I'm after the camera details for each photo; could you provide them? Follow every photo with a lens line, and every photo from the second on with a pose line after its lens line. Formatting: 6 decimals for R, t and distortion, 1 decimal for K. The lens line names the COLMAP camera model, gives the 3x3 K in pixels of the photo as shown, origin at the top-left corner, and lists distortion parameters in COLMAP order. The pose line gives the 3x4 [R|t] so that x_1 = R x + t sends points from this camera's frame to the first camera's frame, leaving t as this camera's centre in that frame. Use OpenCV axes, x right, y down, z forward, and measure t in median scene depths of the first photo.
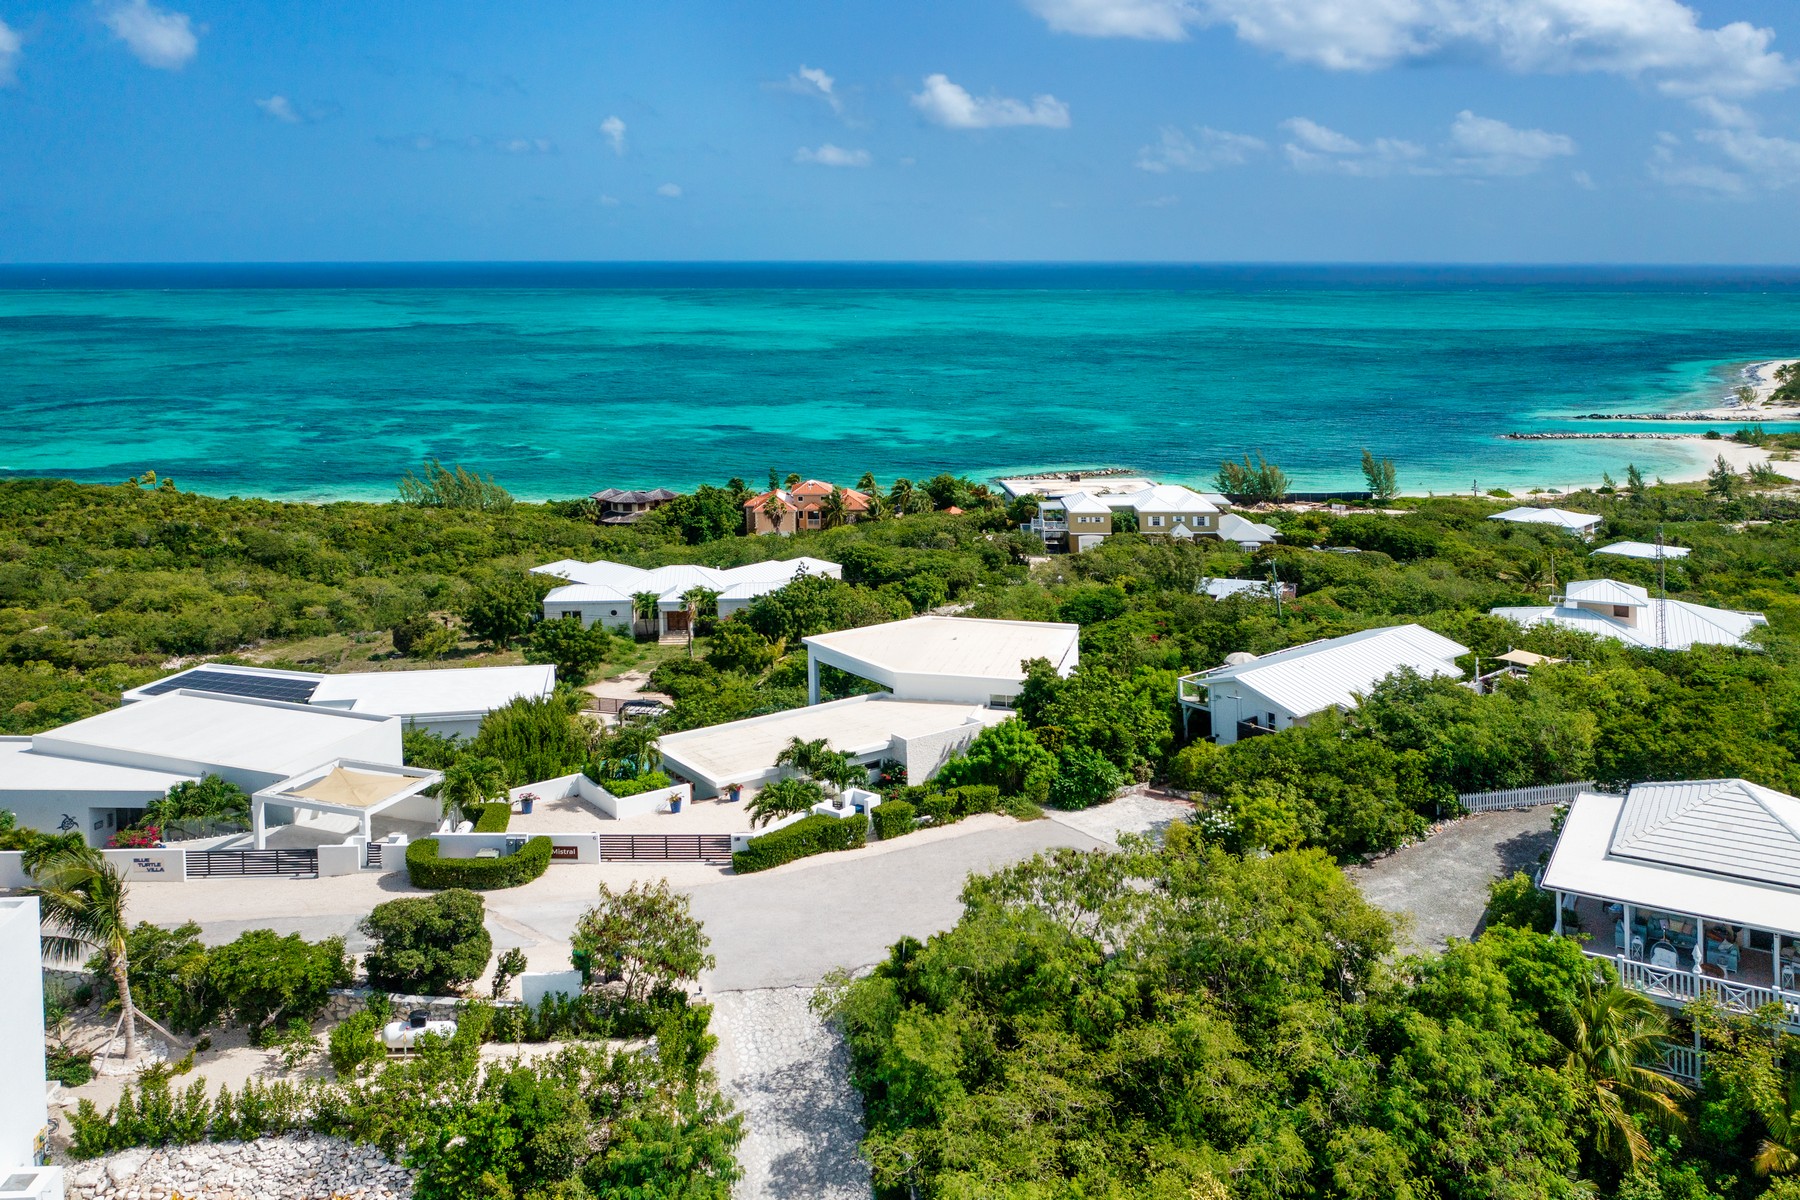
lens RADIAL K [[1573.6, 0, 873.1], [0, 1573.6, 599.1], [0, 0, 1]] dist [0.002078, 0.017812]
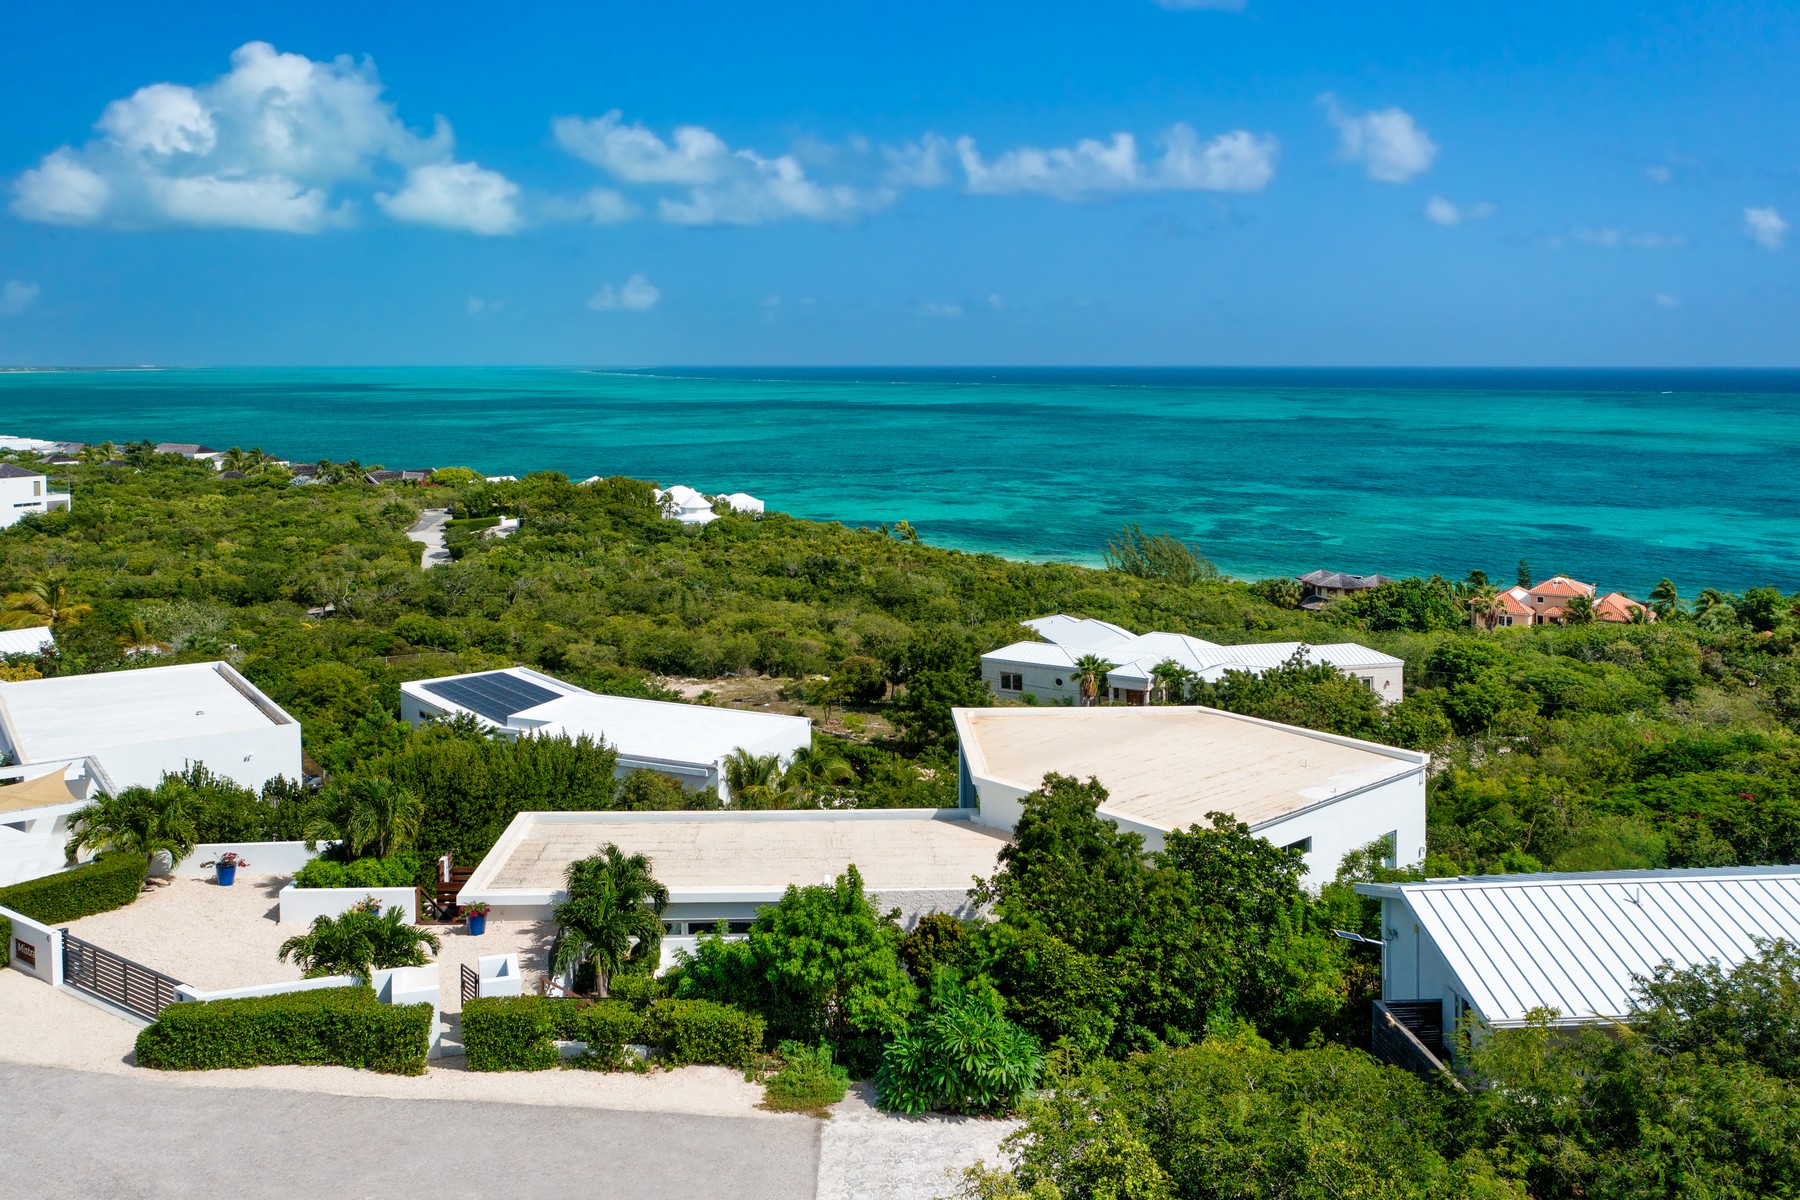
lens RADIAL K [[1573.6, 0, 873.1], [0, 1573.6, 599.1], [0, 0, 1]] dist [0.002078, 0.017812]
pose [[0.834726, 0.095164, -0.542380, 0.093706], [-0.131948, 0.990826, -0.029223, 0.001650], [0.534623, 0.095959, 0.839625, 0.166818]]
